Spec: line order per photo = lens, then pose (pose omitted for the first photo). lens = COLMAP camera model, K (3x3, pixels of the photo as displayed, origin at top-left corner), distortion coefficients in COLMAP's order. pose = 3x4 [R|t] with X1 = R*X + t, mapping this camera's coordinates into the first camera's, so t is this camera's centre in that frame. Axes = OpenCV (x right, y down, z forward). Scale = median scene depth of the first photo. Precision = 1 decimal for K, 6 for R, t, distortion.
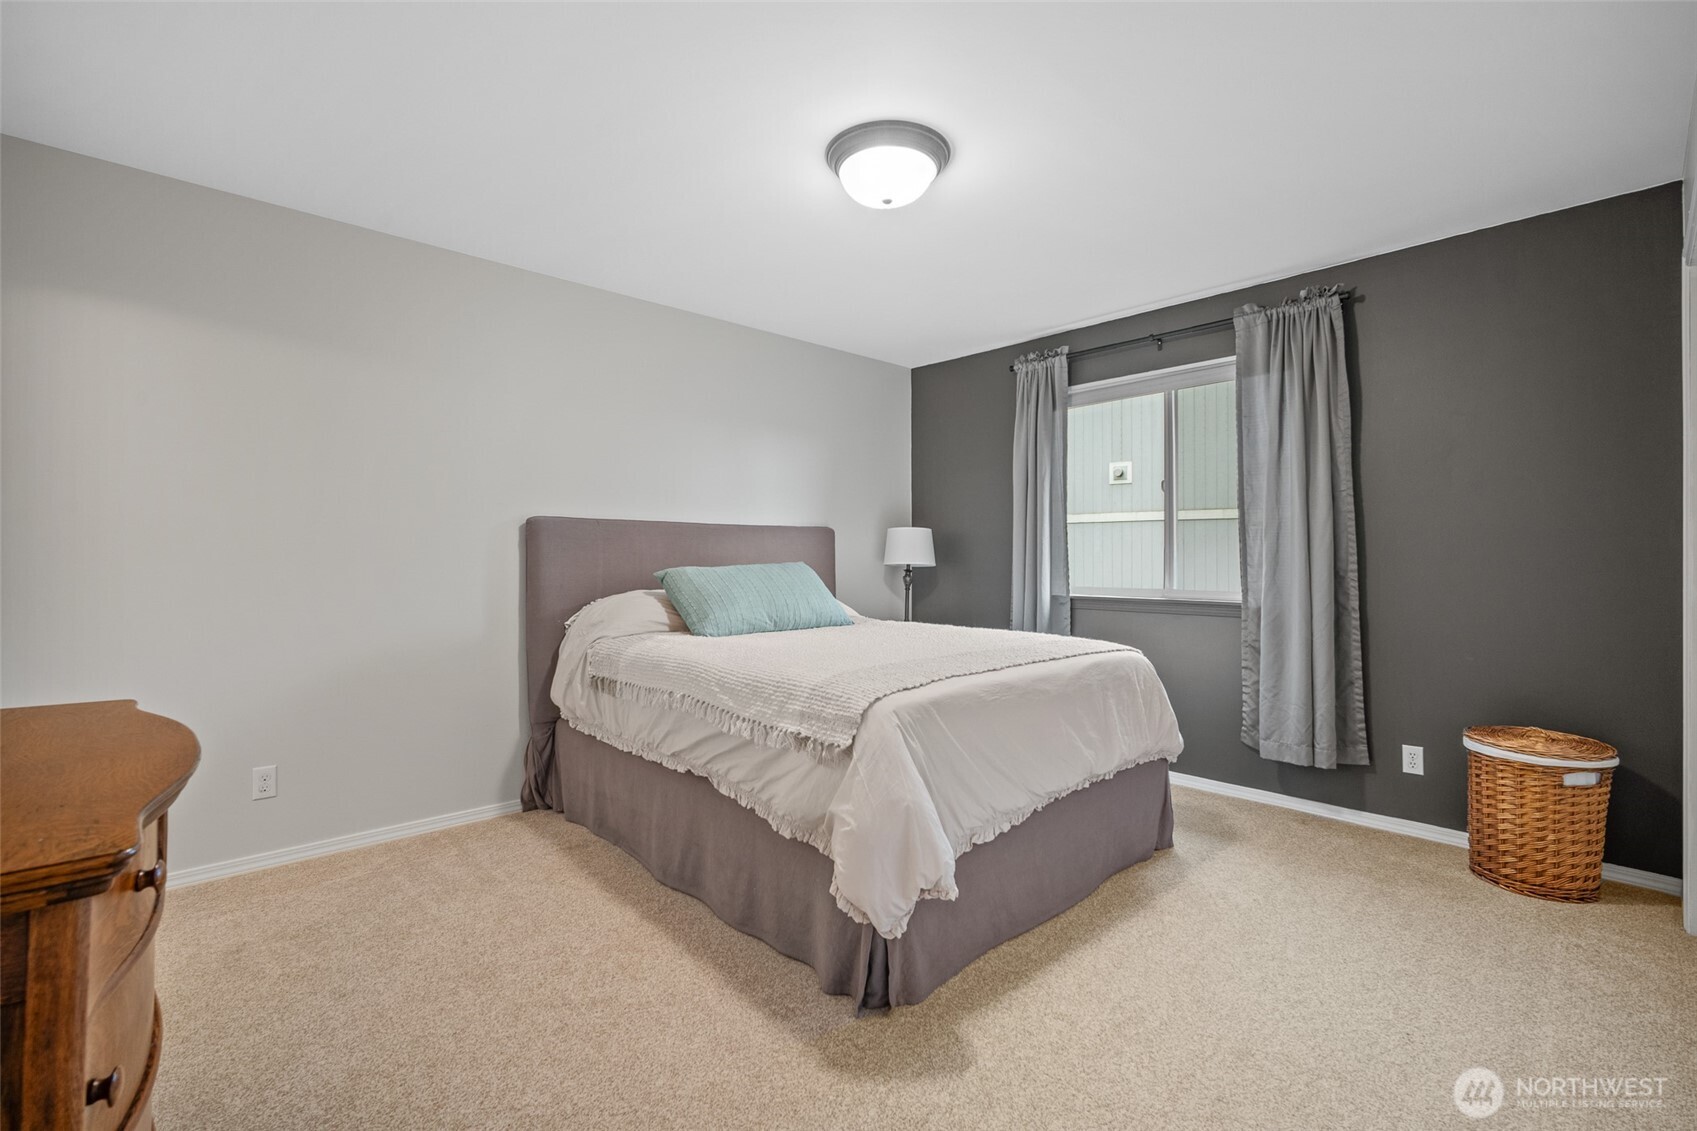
lens RADIAL K [[745.8, 0, 851.5], [0, 745.8, 565.2], [0, 0, 1]] dist [-0.012452, 0.004768]
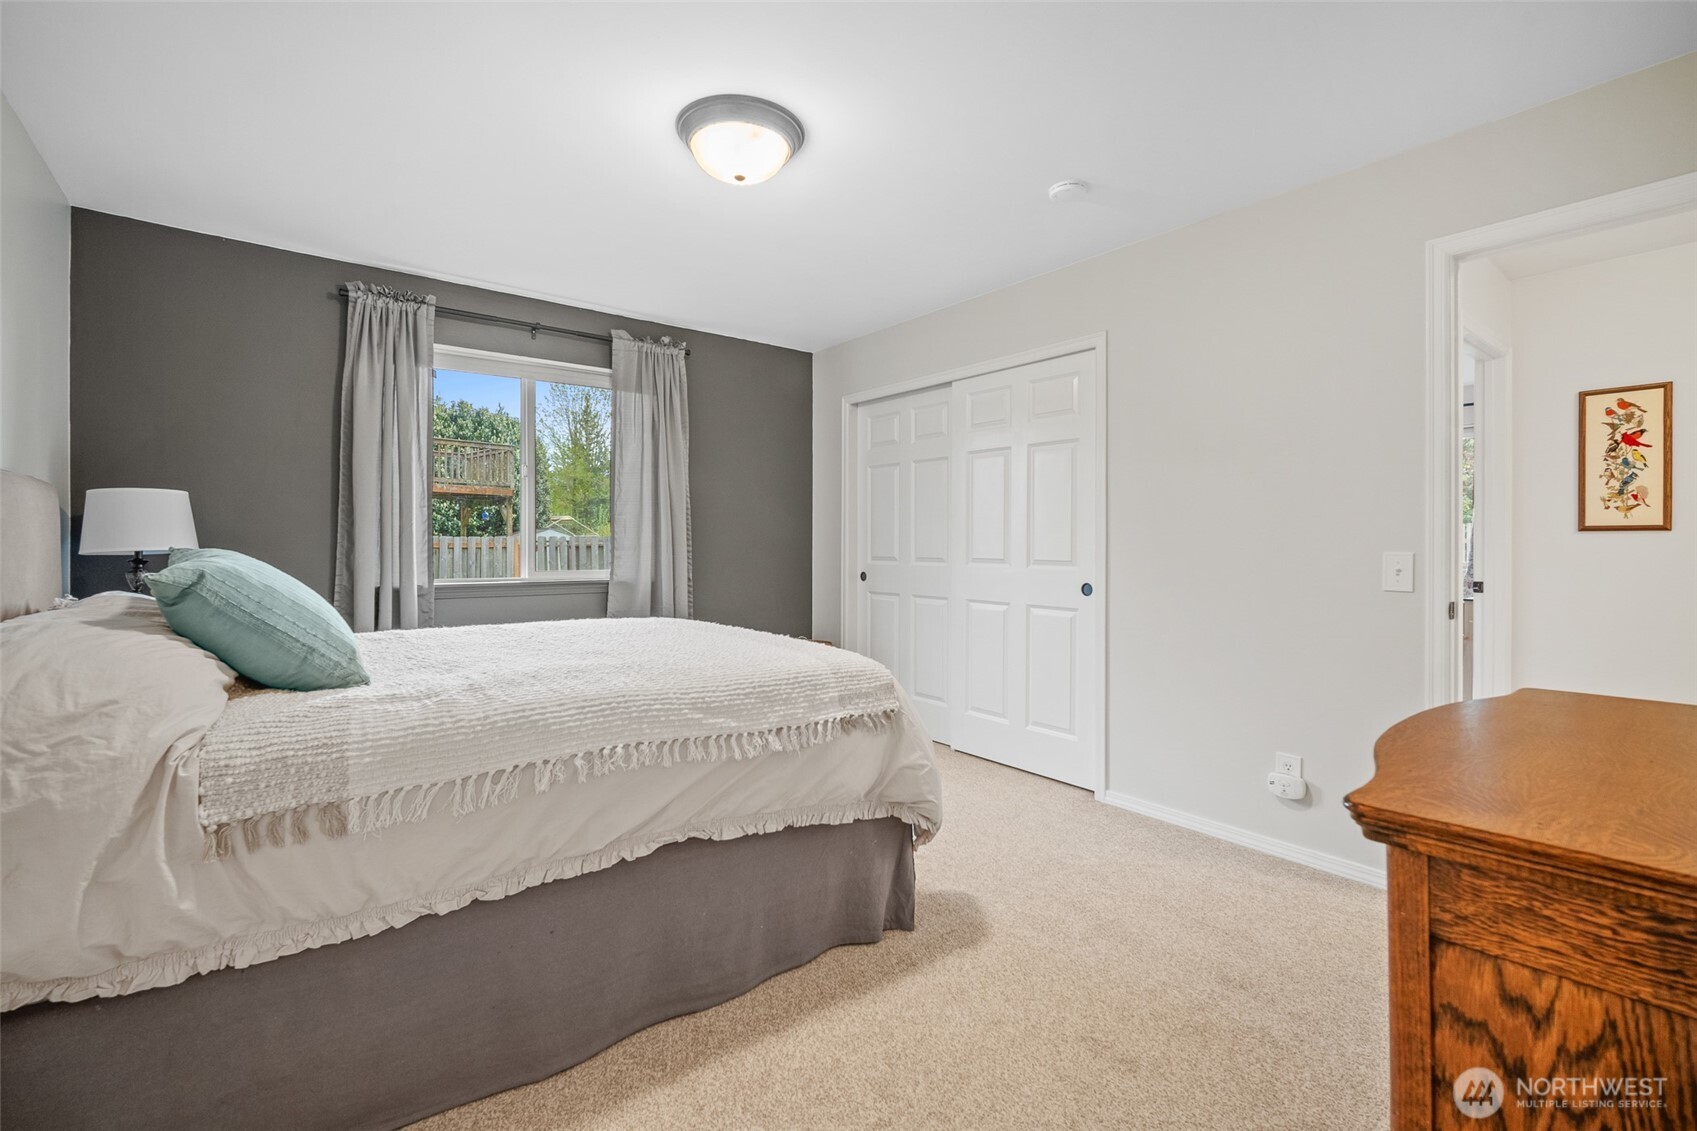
lens RADIAL K [[745.8, 0, 851.2], [0, 745.8, 550.2], [0, 0, 1]] dist [-0.012452, 0.004768]
pose [[0.081086, -0.007682, 0.996678, -0.929727], [0.003987, 0.999965, 0.007383, -0.007236], [-0.996699, 0.003375, 0.081113, 0.784911]]
